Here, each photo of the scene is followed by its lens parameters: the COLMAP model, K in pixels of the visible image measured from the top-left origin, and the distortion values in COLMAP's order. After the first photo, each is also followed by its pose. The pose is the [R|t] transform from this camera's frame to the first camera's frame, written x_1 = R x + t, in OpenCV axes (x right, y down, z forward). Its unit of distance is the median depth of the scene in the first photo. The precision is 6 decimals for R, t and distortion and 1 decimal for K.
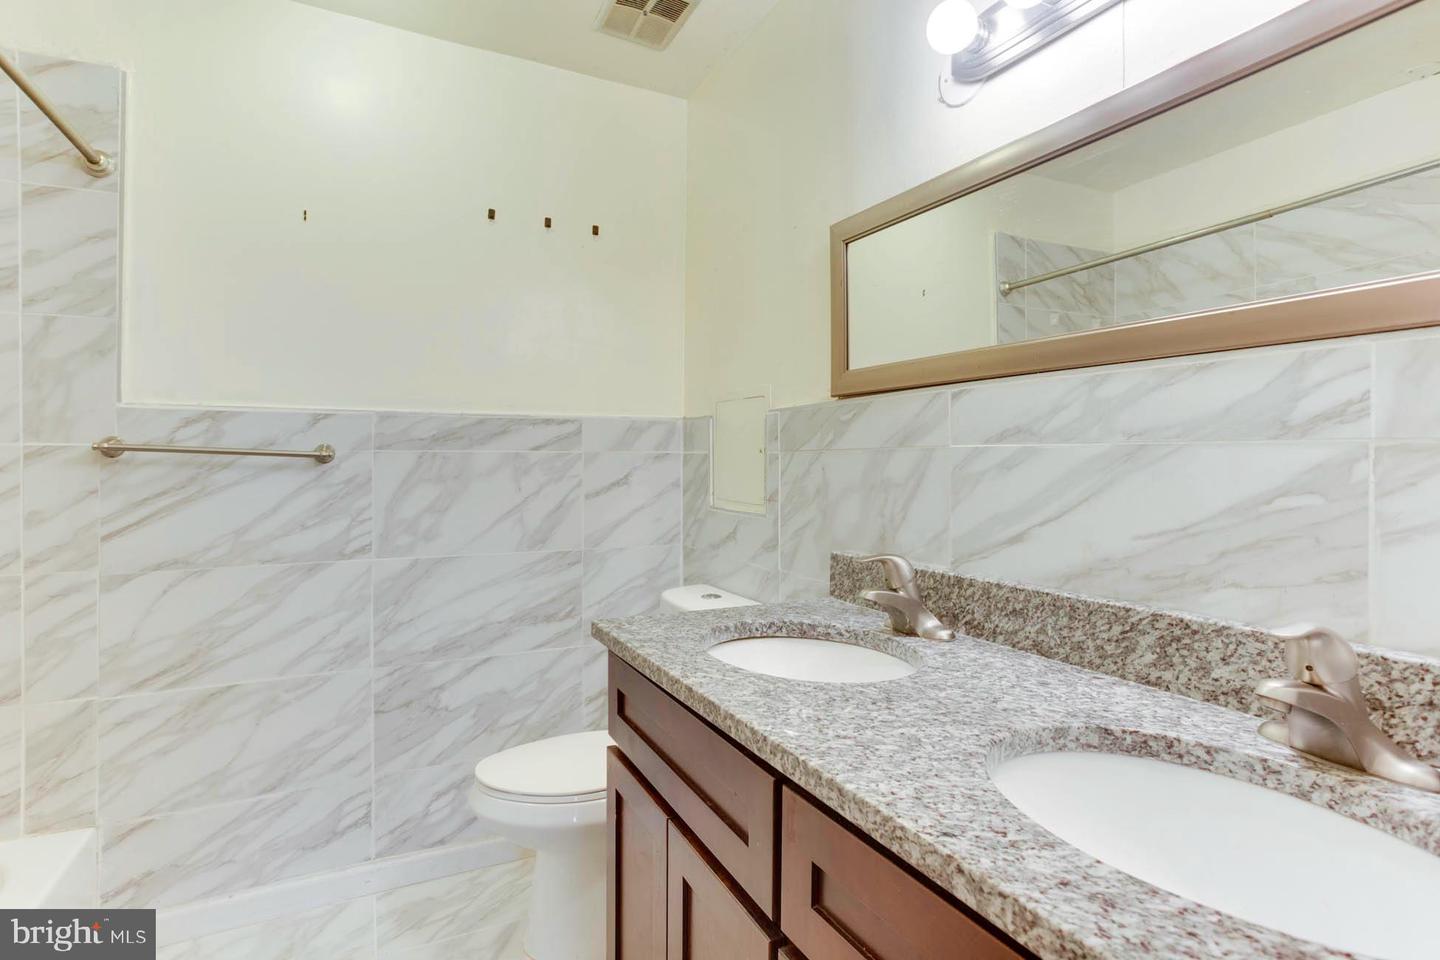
lens RADIAL K [[700.5, 0, 727.3], [0, 700.5, 470.1], [0, 0, 1]] dist [-0.048901, 0.033728]
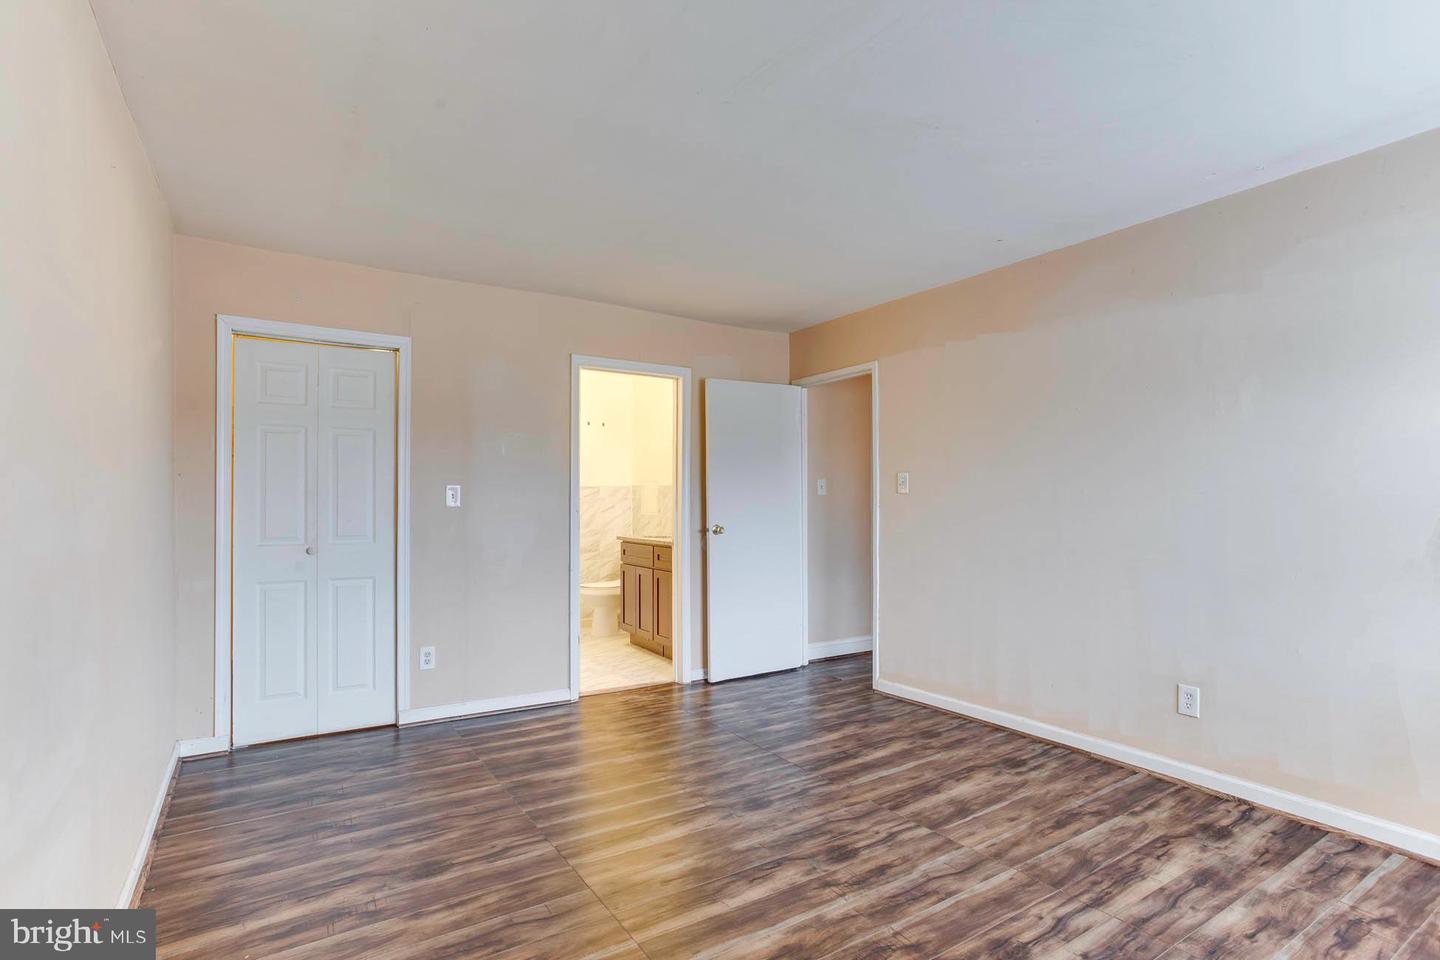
lens RADIAL K [[700.5, 0, 727.3], [0, 700.5, 470.1], [0, 0, 1]] dist [-0.048901, 0.033728]
pose [[0.994053, -0.006445, 0.108705, 0.016681], [0.011576, 0.998845, -0.046634, 0.003078], [-0.108279, 0.047615, 0.992980, -2.108216]]
